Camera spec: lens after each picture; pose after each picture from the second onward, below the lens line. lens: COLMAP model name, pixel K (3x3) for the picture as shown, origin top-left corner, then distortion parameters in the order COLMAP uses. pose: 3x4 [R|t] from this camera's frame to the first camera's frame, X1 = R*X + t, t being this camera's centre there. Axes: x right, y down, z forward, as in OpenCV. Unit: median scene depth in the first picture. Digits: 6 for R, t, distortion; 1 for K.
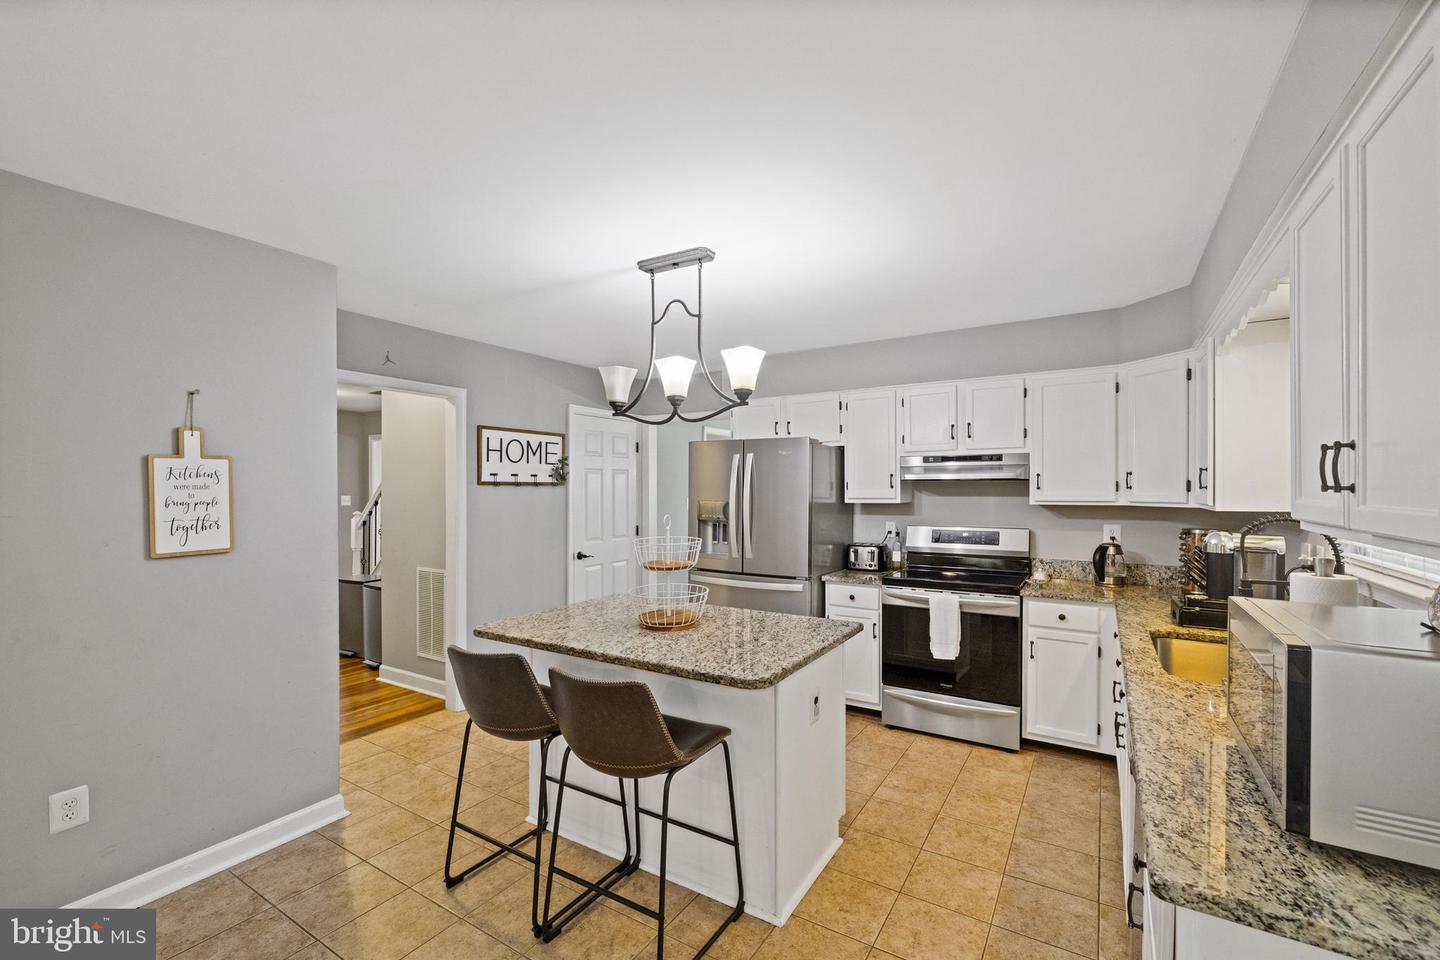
lens RADIAL K [[619.1, 0, 699.6], [0, 619.1, 493.0], [0, 0, 1]] dist [0.001794, 0.000079]
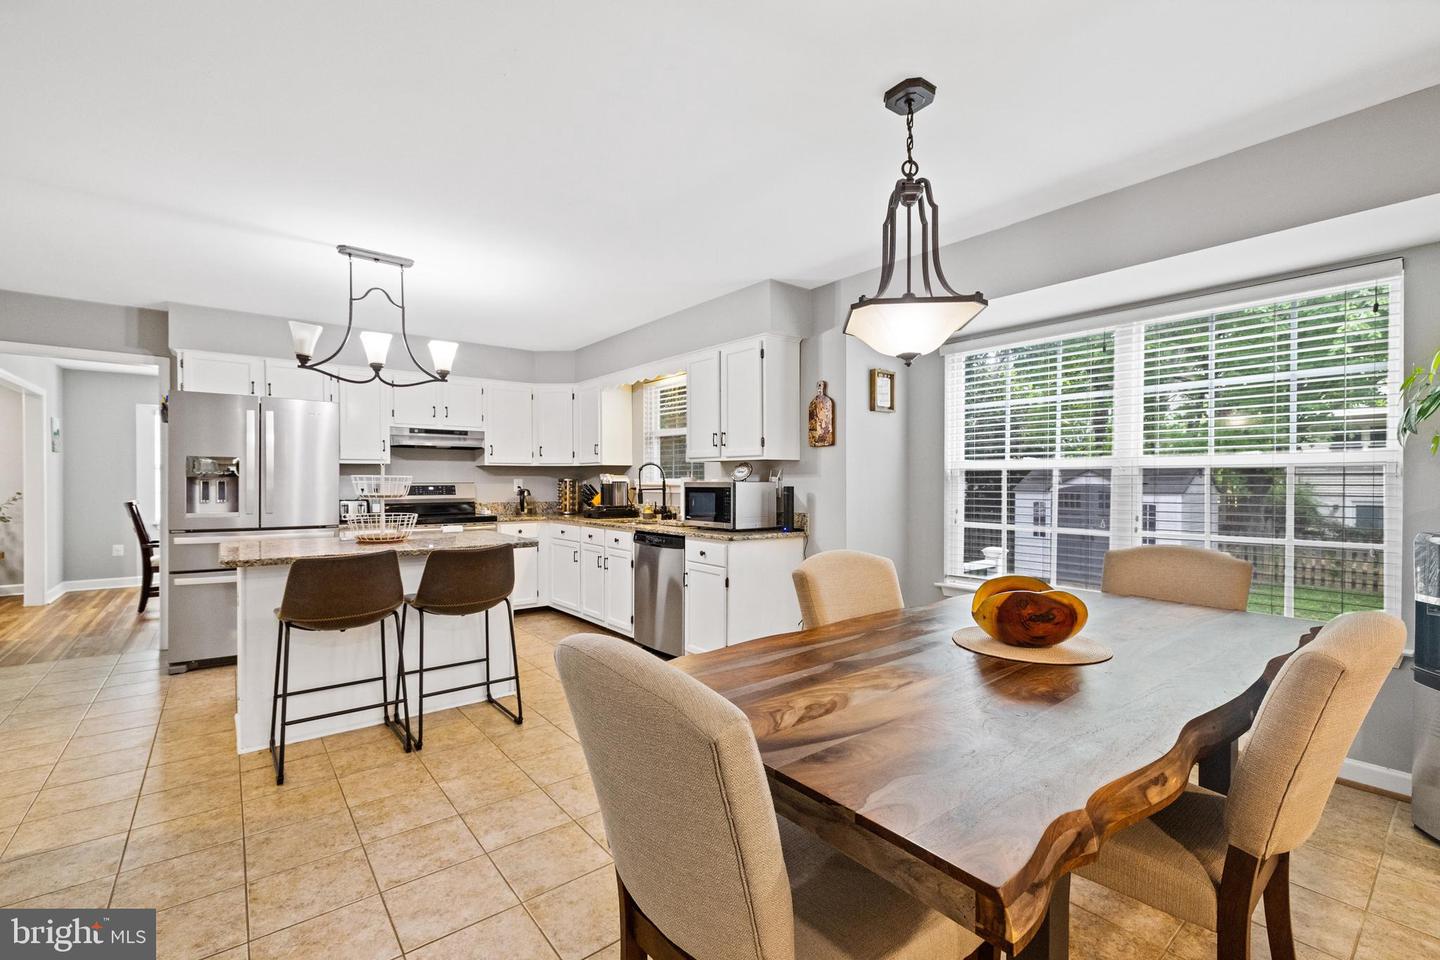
lens RADIAL K [[614.6, 0, 726.8], [0, 614.6, 488.3], [0, 0, 1]] dist [-0.000622, -0.000110]
pose [[0.327701, -0.009379, 0.944735, -0.933866], [0.002399, 0.999956, 0.009095, 0.083897], [-0.944779, -0.000715, 0.327709, -0.082426]]
